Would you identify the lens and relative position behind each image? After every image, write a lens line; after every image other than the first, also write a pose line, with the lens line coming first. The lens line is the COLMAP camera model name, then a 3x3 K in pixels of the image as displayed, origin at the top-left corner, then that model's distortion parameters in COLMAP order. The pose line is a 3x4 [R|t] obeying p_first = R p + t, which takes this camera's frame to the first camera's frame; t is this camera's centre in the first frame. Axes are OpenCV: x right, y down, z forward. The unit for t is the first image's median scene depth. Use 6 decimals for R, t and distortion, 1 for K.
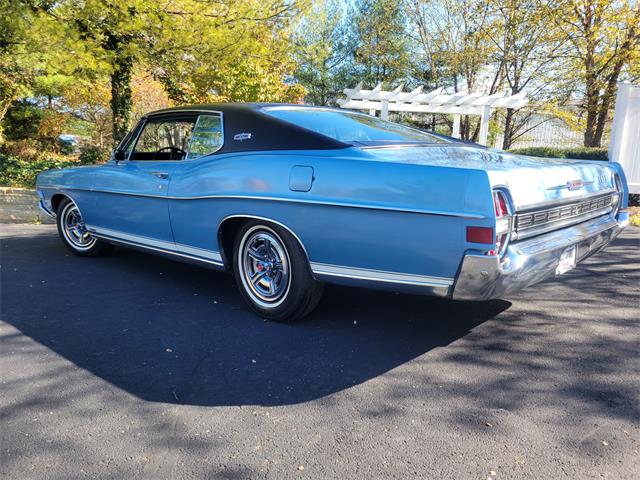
lens RADIAL K [[476.6, 0, 320.5], [0, 476.6, 237.8], [0, 0, 1]] dist [0.062152, -0.046004]
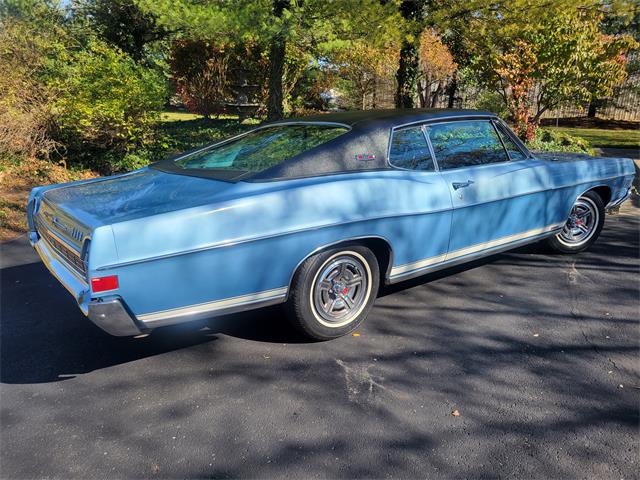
lens RADIAL K [[476.6, 0, 320.0], [0, 476.6, 247.1], [0, 0, 1]] dist [0.062152, -0.046004]
pose [[0.893774, 0.112945, -0.434064, -0.109148], [-0.059615, 0.989103, 0.134615, -0.048514], [0.444538, -0.094439, 0.890768, 0.013197]]
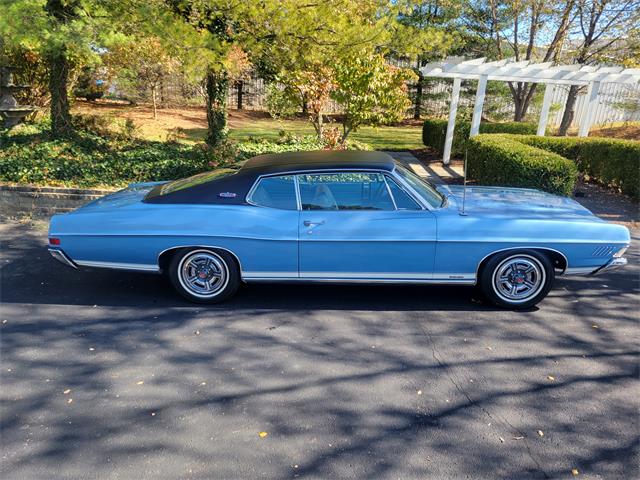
lens RADIAL K [[476.6, 0, 314.9], [0, 476.6, 246.5], [0, 0, 1]] dist [0.062152, -0.046004]
pose [[0.999093, 0.022513, -0.036140, -0.182230], [-0.016864, 0.988597, 0.149638, -0.115303], [0.039096, -0.148893, 0.988080, 0.023933]]
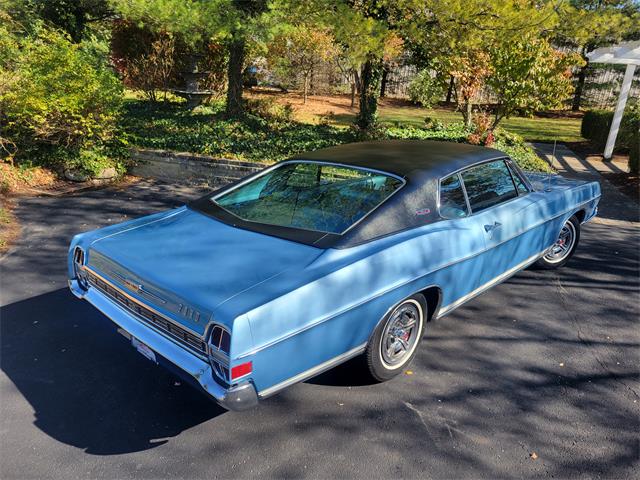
lens RADIAL K [[476.6, 0, 319.2], [0, 476.6, 246.2], [0, 0, 1]] dist [0.062152, -0.046004]
pose [[0.952639, 0.119528, -0.279628, -0.199166], [-0.070352, 0.981196, 0.179738, -0.098974], [0.295853, -0.151553, 0.943134, -0.032588]]
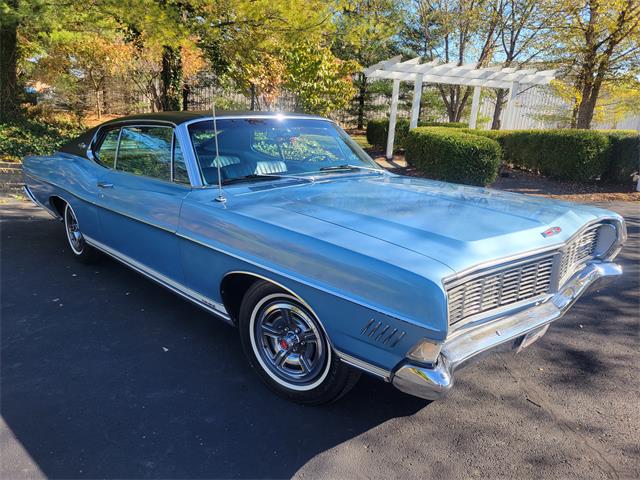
lens RADIAL K [[476.6, 0, 318.4], [0, 476.6, 245.7], [0, 0, 1]] dist [0.062152, -0.046004]
pose [[0.996706, 0.000344, 0.081093, -0.197703], [-0.009139, 0.994098, 0.108100, -0.040195], [-0.080577, -0.108485, 0.990827, -0.038851]]
